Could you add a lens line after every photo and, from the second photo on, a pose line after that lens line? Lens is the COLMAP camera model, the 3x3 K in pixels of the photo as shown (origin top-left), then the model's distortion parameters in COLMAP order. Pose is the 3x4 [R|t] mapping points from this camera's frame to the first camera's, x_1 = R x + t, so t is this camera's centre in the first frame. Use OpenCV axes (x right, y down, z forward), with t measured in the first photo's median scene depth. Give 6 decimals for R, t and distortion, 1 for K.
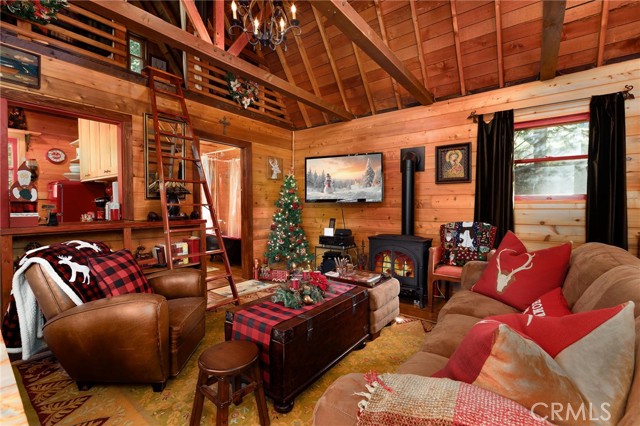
lens RADIAL K [[281.4, 0, 317.3], [0, 281.4, 202.7], [0, 0, 1]] dist [-0.000463, 0.000056]
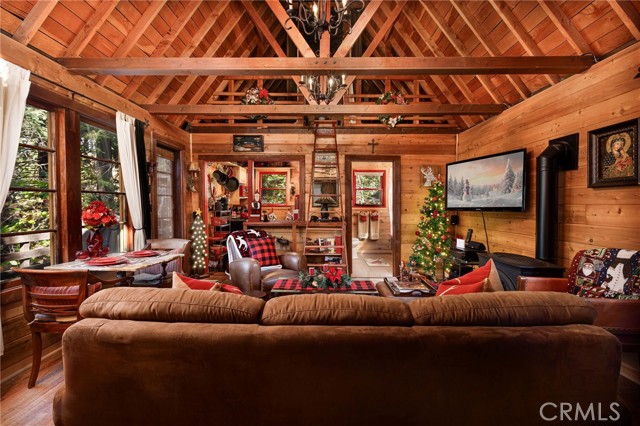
lens RADIAL K [[281.4, 0, 317.3], [0, 281.4, 202.7], [0, 0, 1]] dist [-0.000463, 0.000056]
pose [[0.597206, -0.001554, -0.802086, 0.515384], [-0.002173, 0.999991, -0.003555, -0.025798], [0.802085, 0.003866, 0.597198, 0.080269]]
